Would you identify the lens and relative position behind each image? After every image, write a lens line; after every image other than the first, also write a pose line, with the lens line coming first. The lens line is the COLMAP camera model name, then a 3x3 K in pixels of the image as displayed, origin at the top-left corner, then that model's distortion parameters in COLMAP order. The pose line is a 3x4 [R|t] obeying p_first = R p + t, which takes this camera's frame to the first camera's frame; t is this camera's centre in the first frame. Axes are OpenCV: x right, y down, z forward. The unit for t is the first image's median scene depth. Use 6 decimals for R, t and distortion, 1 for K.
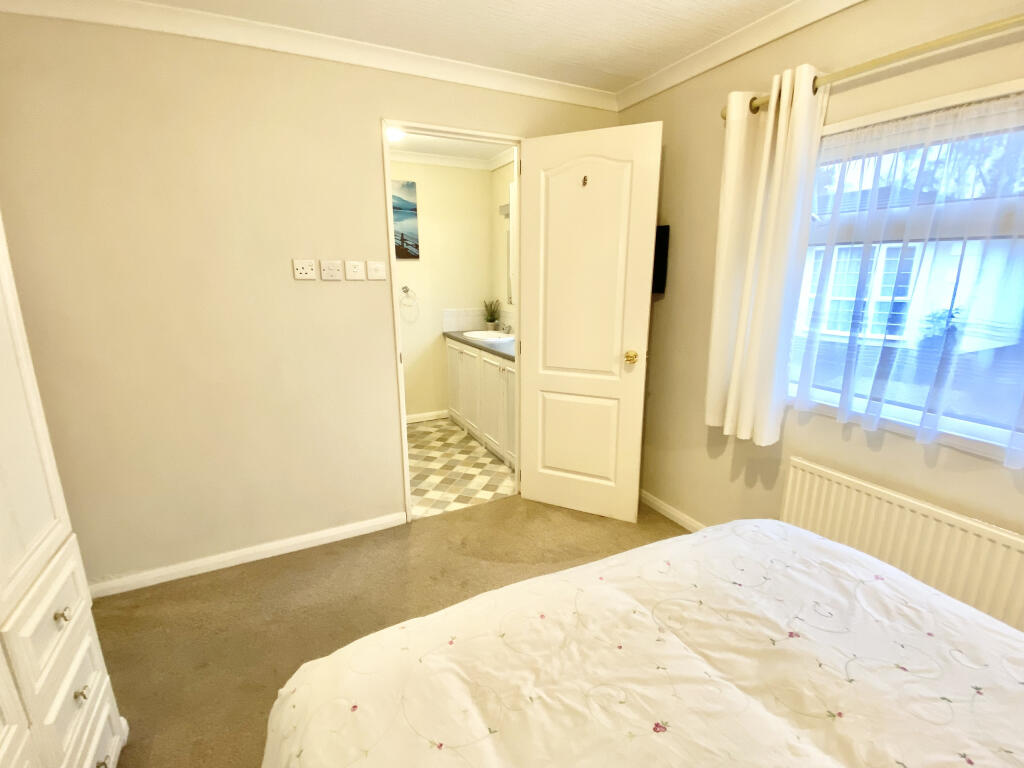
lens RADIAL K [[466.4, 0, 512.0], [0, 466.4, 384.0], [0, 0, 1]] dist [0.049200, 0.000011]
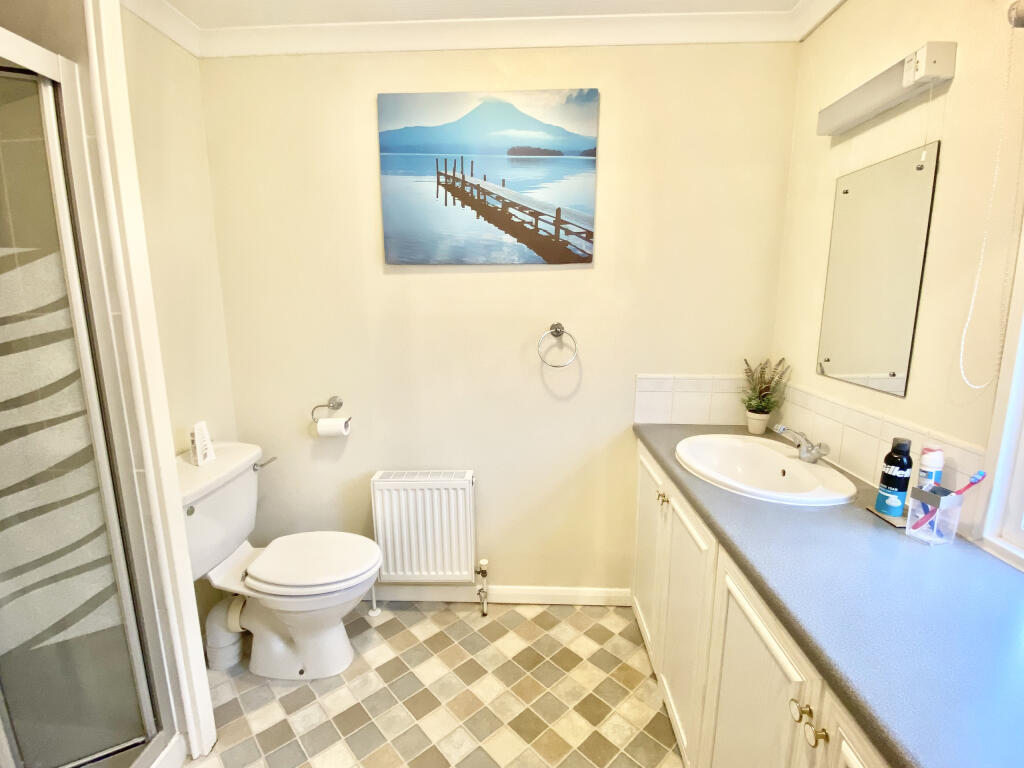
lens RADIAL K [[466.4, 0, 512.0], [0, 466.4, 384.0], [0, 0, 1]] dist [0.049200, 0.000011]
pose [[0.868346, 0.088806, -0.487944, -0.036047], [-0.113102, 0.993372, -0.020484, -0.135309], [0.482891, 0.072974, 0.872635, 0.583390]]
